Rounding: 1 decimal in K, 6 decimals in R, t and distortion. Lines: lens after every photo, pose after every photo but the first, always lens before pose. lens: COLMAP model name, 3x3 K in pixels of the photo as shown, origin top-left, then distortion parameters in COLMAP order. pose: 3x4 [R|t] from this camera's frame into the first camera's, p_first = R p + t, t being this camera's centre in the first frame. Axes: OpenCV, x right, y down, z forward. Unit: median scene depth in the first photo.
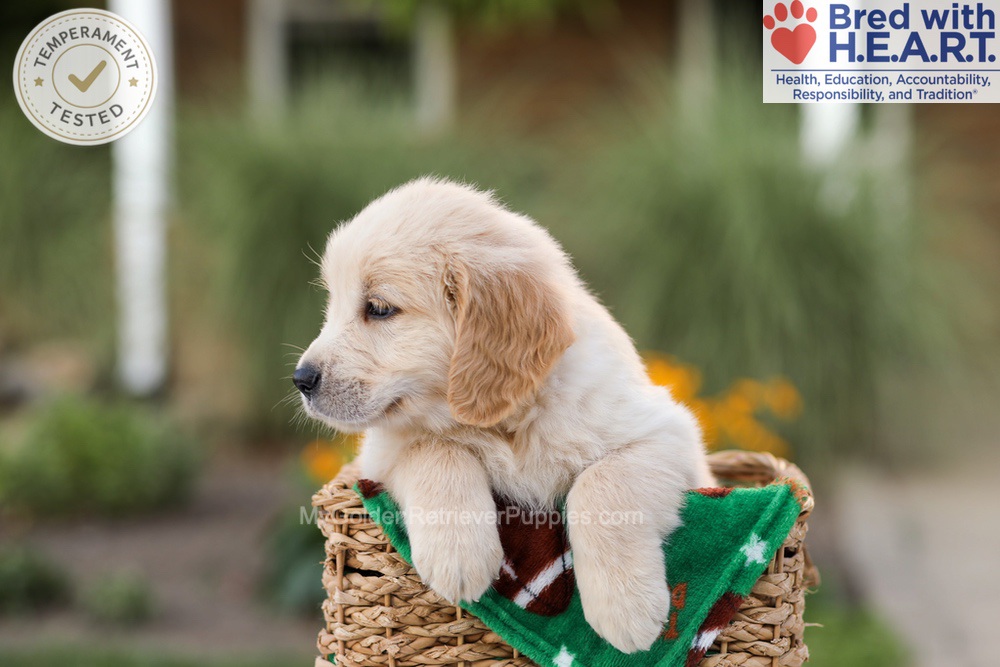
lens RADIAL K [[2553.3, 0, 499.7], [0, 2553.3, 331.7], [0, 0, 1]] dist [-0.068986, 0.565962]
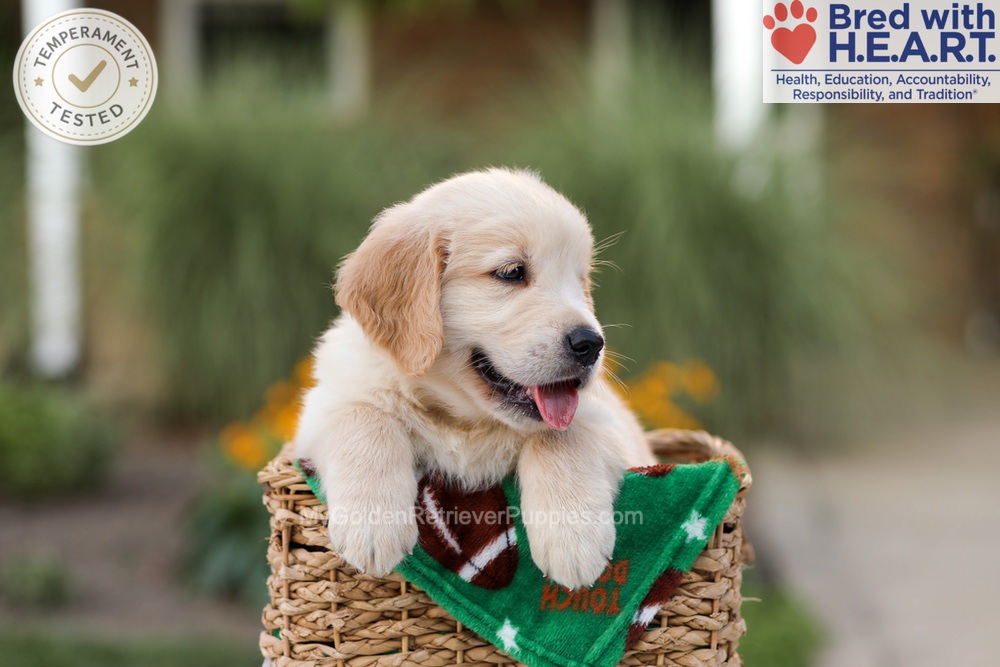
lens RADIAL K [[2554.3, 0, 503.6], [0, 2554.3, 331.6], [0, 0, 1]] dist [-0.074968, 1.297157]
pose [[0.999282, 0.002560, 0.037791, -0.014703], [-0.002788, 0.999978, 0.006002, 0.002160], [-0.037775, -0.006103, 0.999268, -0.014666]]
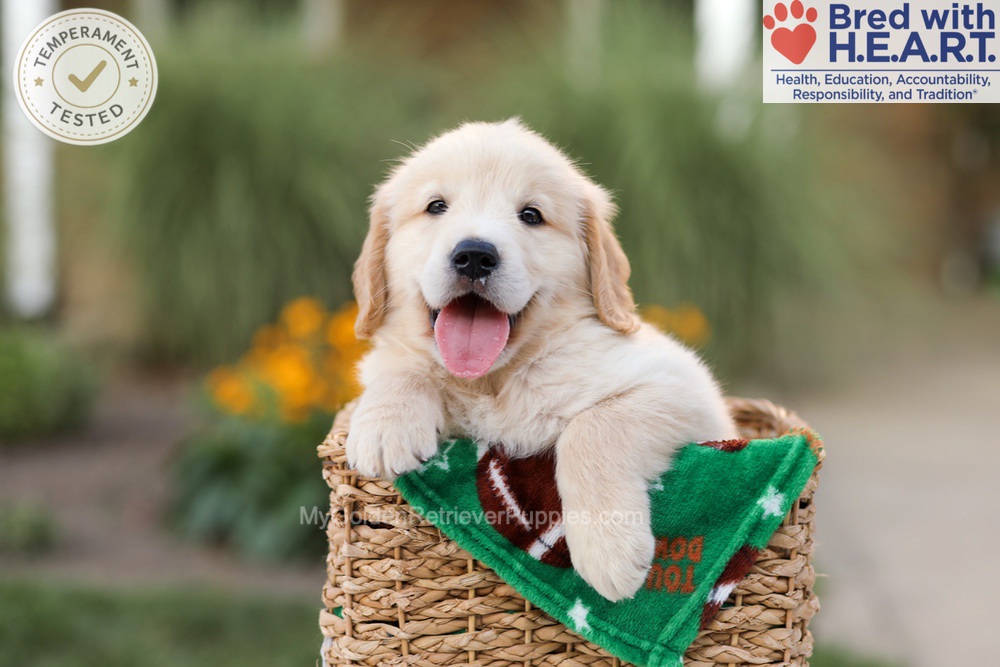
lens RADIAL K [[2550.5, 0, 498.2], [0, 2550.5, 335.1], [0, 0, 1]] dist [-0.006867, 0.597374]
pose [[0.998609, 0.001935, 0.052700, -0.056884], [-0.003706, 0.999431, 0.033534, -0.011528], [-0.052605, -0.033683, 0.998047, 0.021454]]
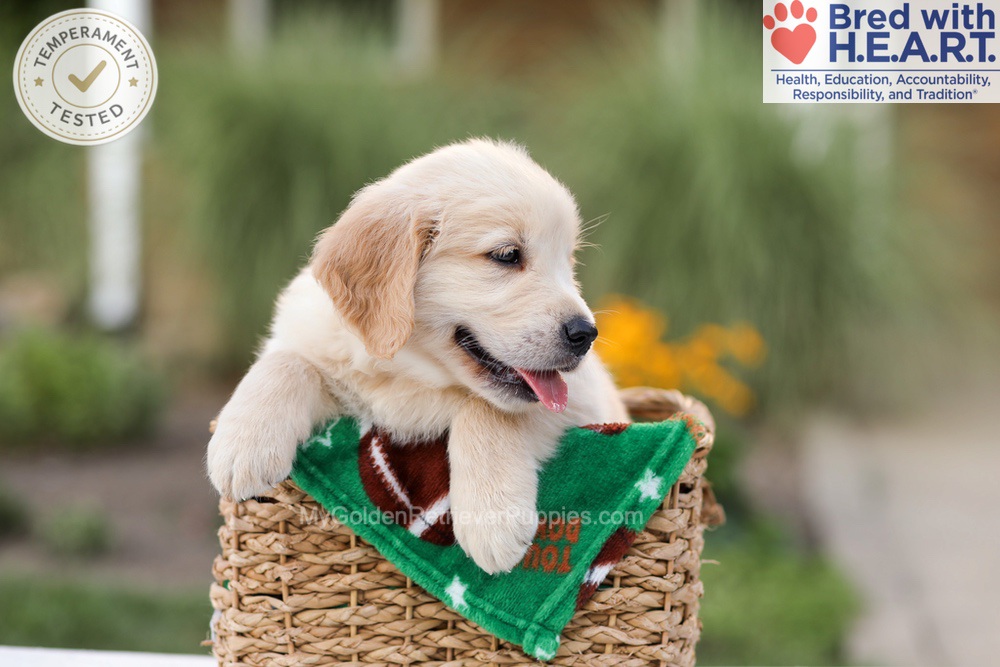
lens RADIAL K [[2550.5, 0, 498.2], [0, 2550.5, 335.1], [0, 0, 1]] dist [-0.006867, 0.597374]
pose [[0.999760, 0.021645, 0.003483, 0.035554], [-0.021720, 0.999501, 0.022925, 0.005061], [-0.002985, -0.022995, 0.999731, 0.001329]]
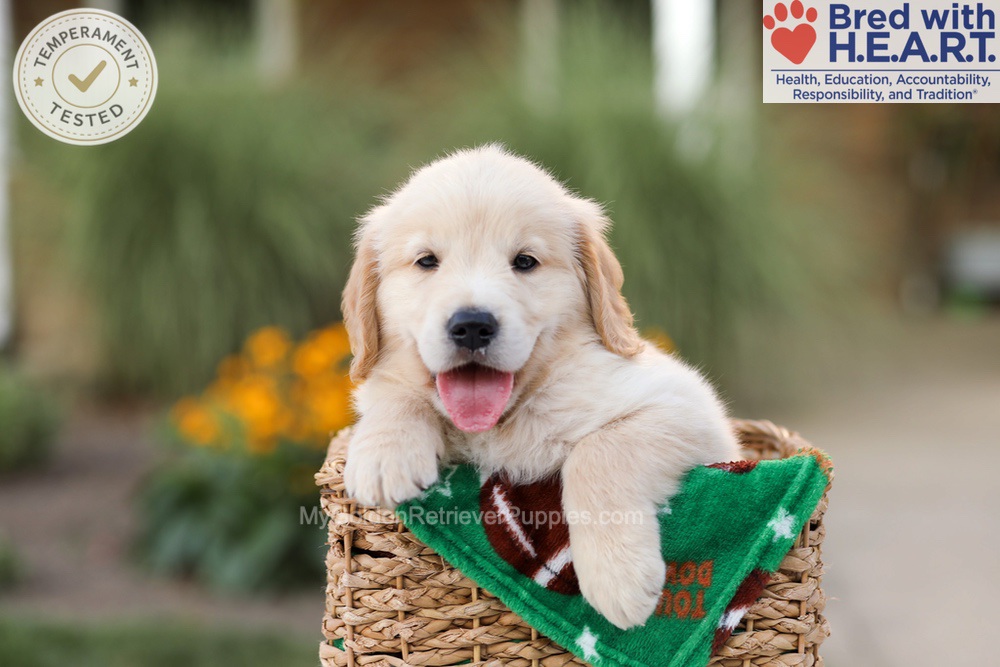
lens RADIAL K [[2550.5, 0, 498.2], [0, 2550.5, 335.1], [0, 0, 1]] dist [-0.006867, 0.597374]
pose [[0.997395, -0.011595, 0.071191, -0.073799], [0.010013, 0.999696, 0.022535, -0.008576], [-0.071430, -0.021764, 0.997208, 0.045785]]
